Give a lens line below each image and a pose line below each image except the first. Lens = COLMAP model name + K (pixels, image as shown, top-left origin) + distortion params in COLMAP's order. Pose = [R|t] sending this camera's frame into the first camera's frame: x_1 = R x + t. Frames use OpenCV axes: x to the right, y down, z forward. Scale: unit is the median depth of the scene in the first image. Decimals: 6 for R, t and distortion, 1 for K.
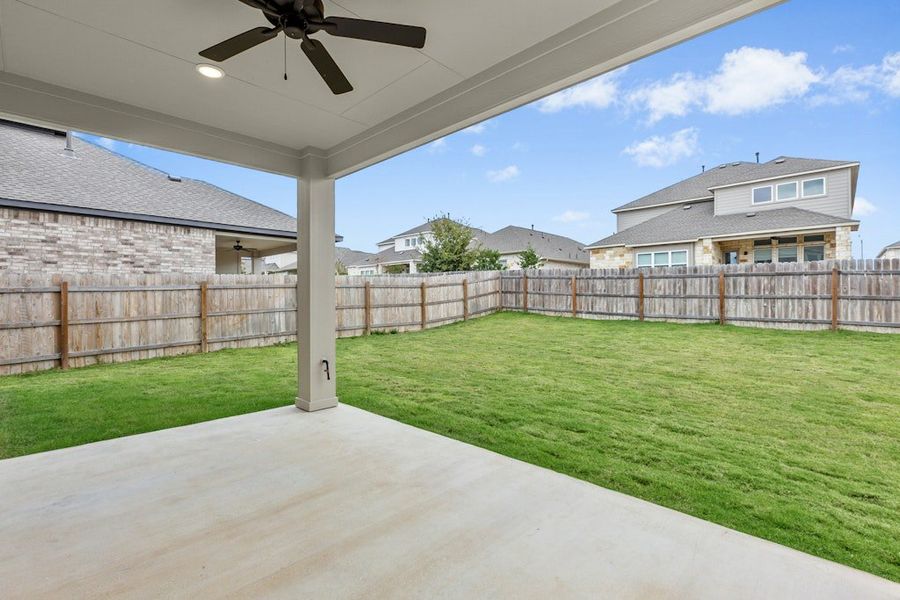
lens RADIAL K [[408.9, 0, 447.9], [0, 408.9, 295.5], [0, 0, 1]] dist [-0.000858, -0.000152]
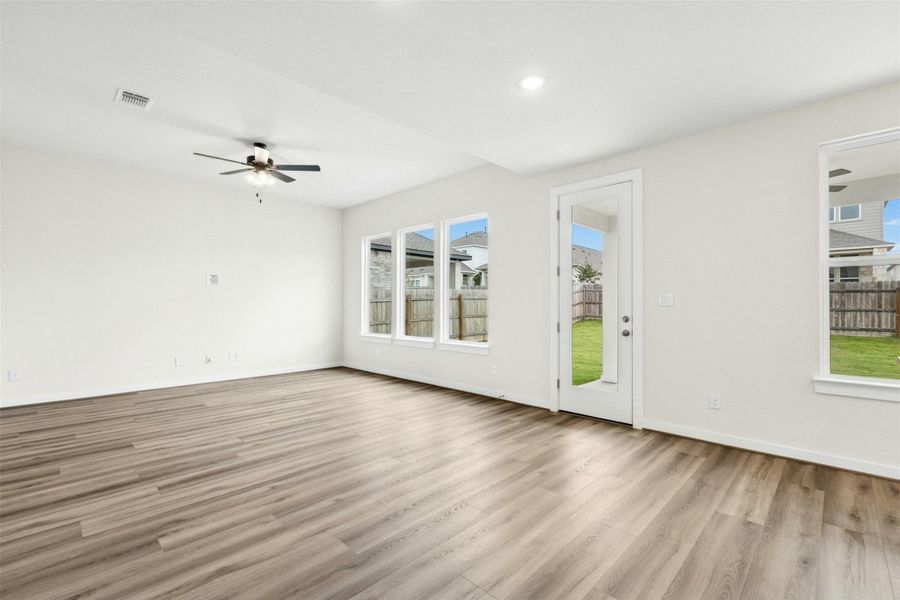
lens RADIAL K [[400.8, 0, 449.1], [0, 400.8, 301.6], [0, 0, 1]] dist [-0.001072, -0.000220]
pose [[0.999956, 0.007422, -0.005804, -0.364898], [-0.007447, 0.999963, -0.004261, -0.006617], [0.005773, 0.004304, 0.999974, -0.201969]]
